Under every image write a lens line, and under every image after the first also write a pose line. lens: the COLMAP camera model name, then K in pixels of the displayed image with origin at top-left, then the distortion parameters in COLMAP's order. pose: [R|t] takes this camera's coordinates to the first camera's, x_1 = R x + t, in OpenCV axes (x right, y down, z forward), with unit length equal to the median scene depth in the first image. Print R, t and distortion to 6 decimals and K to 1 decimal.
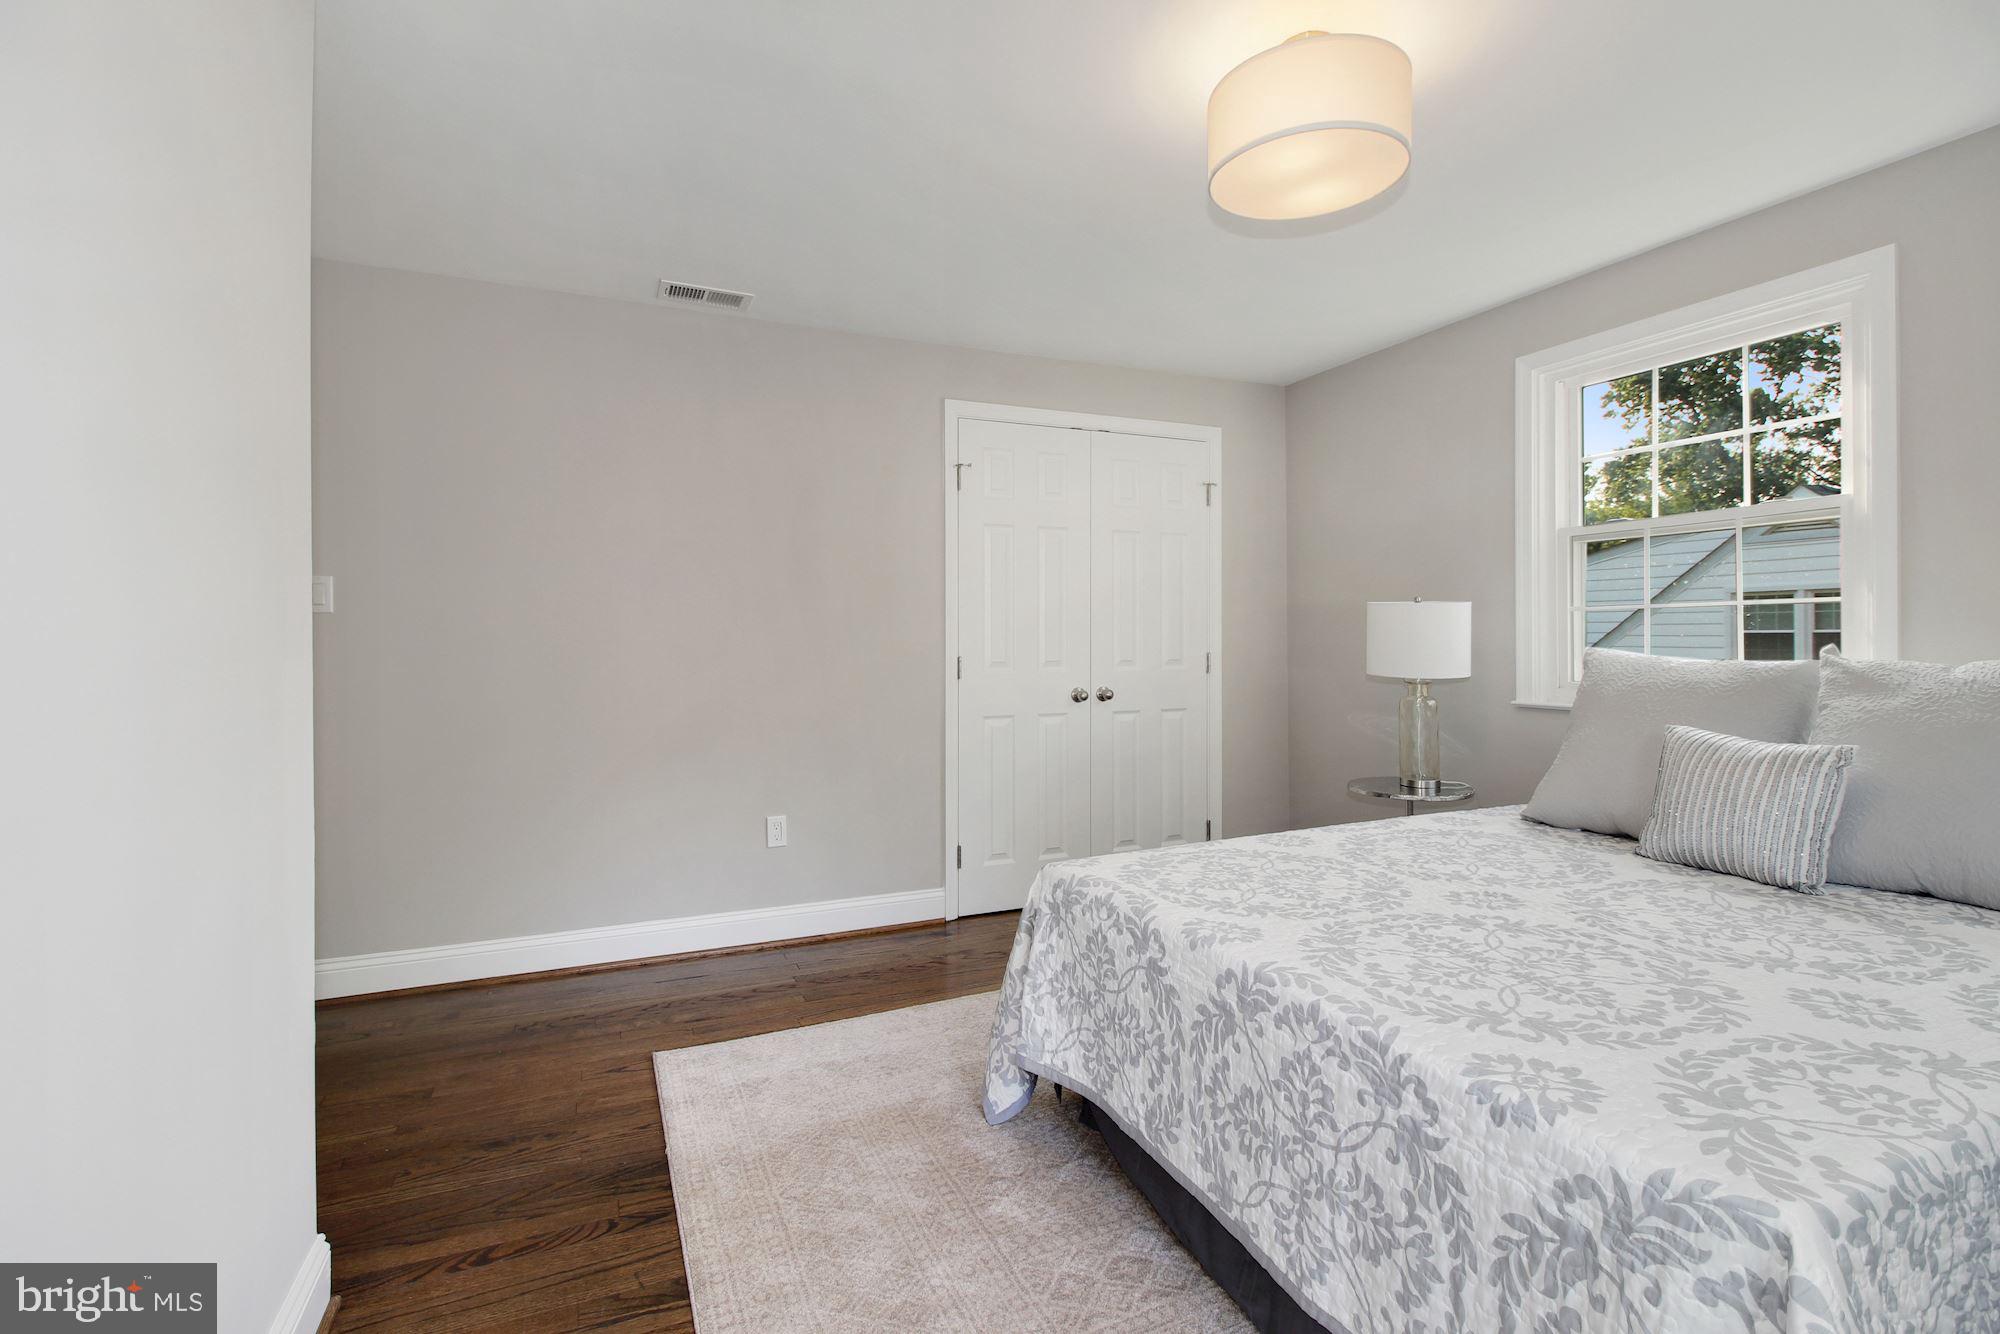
lens RADIAL K [[927.8, 0, 1001.8], [0, 927.8, 663.6], [0, 0, 1]] dist [0.020013, -0.000207]
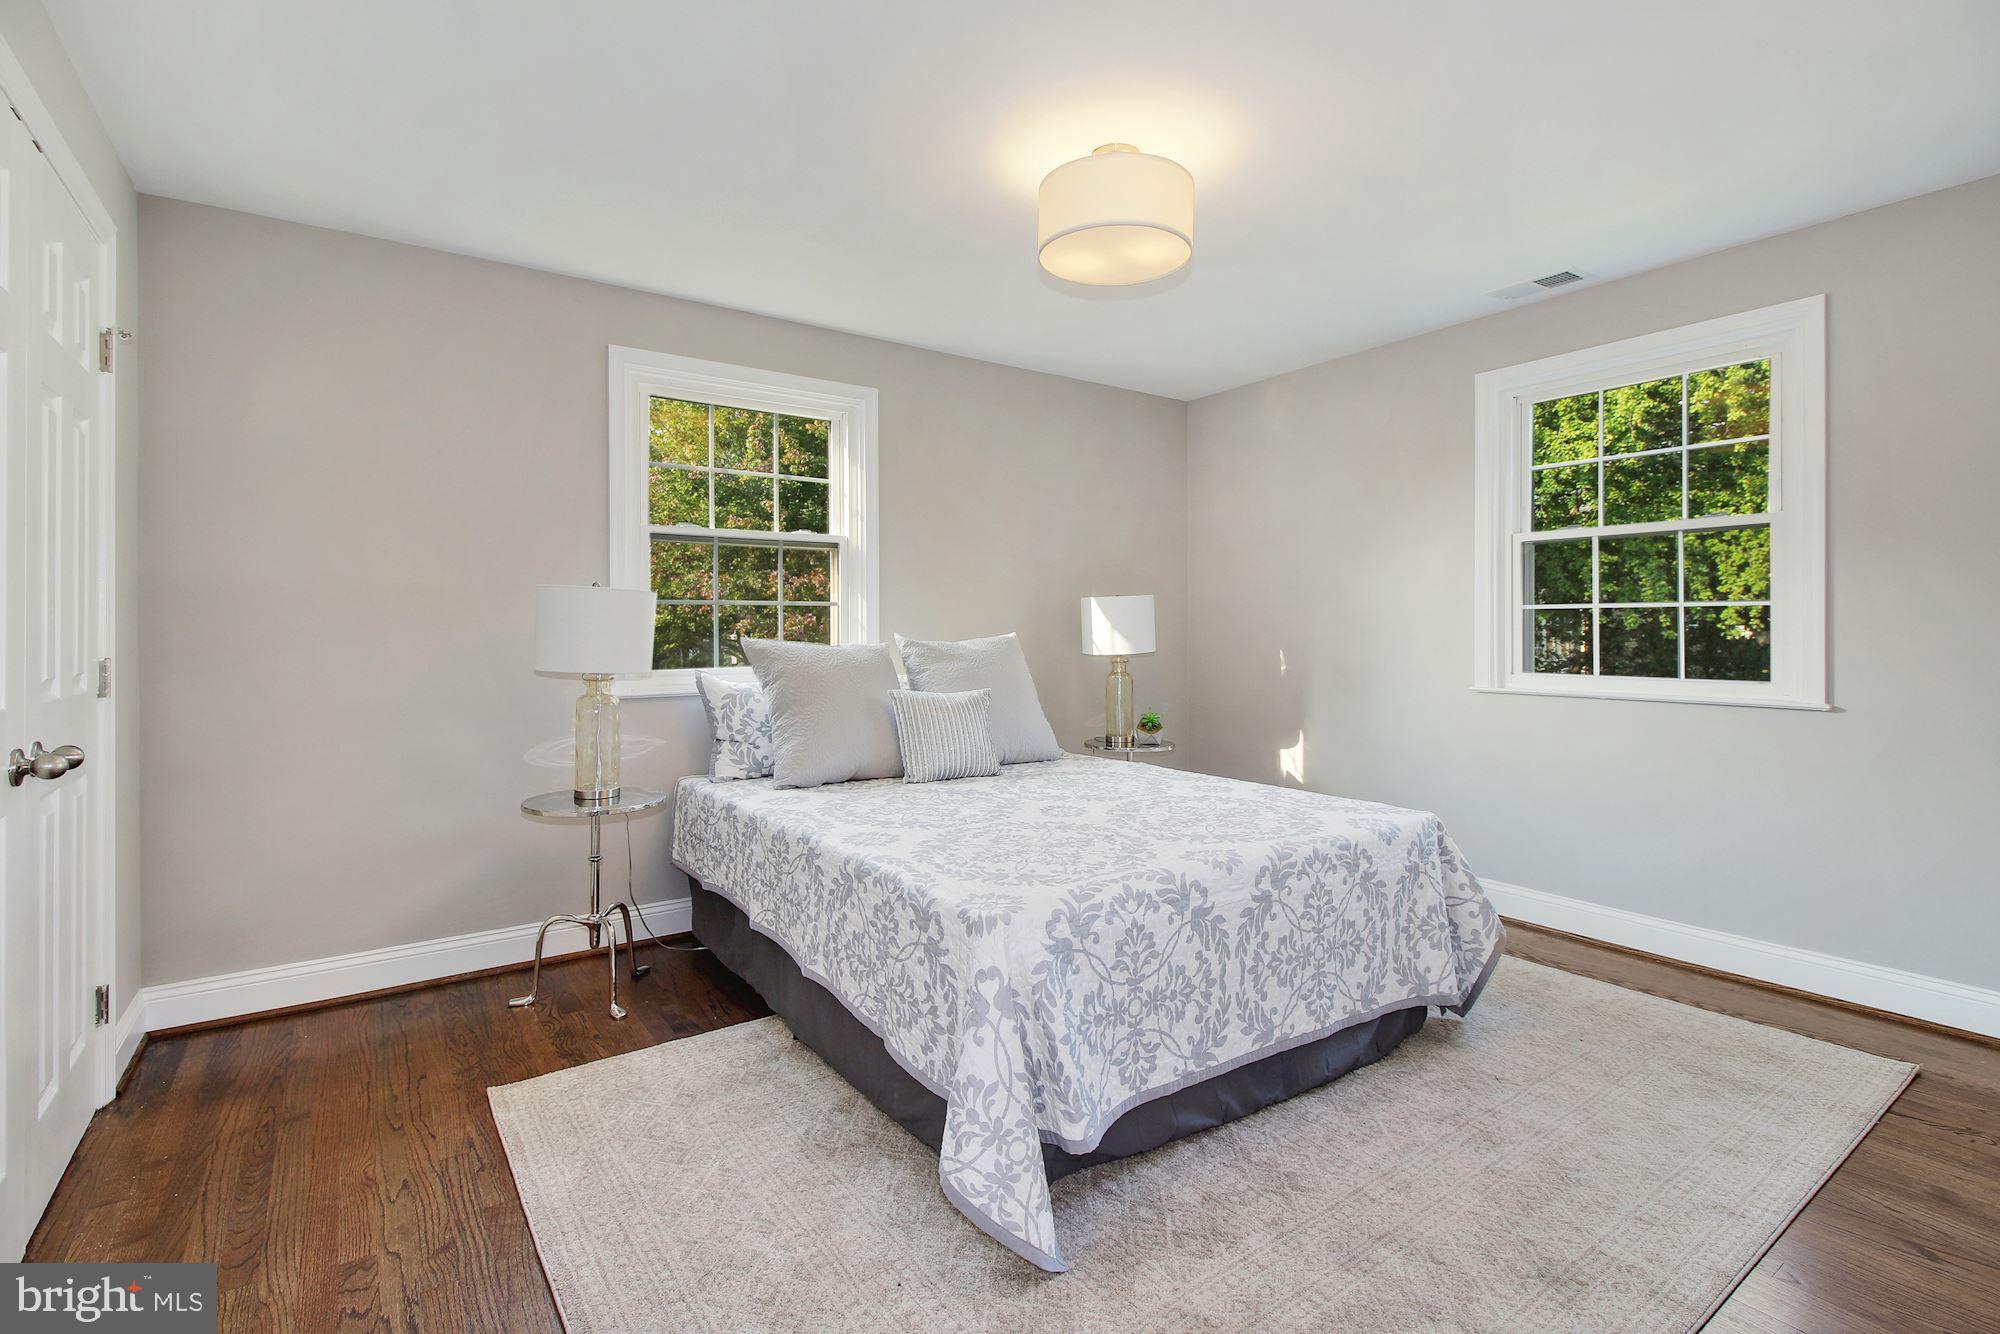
lens RADIAL K [[927.8, 0, 1008.3], [0, 927.8, 626.3], [0, 0, 1]] dist [0.020013, -0.000207]
pose [[-0.219956, 0.006524, 0.975488, -1.003232], [0.017186, 0.999848, -0.002812, -0.029834], [-0.975358, 0.016147, -0.220035, 1.640086]]
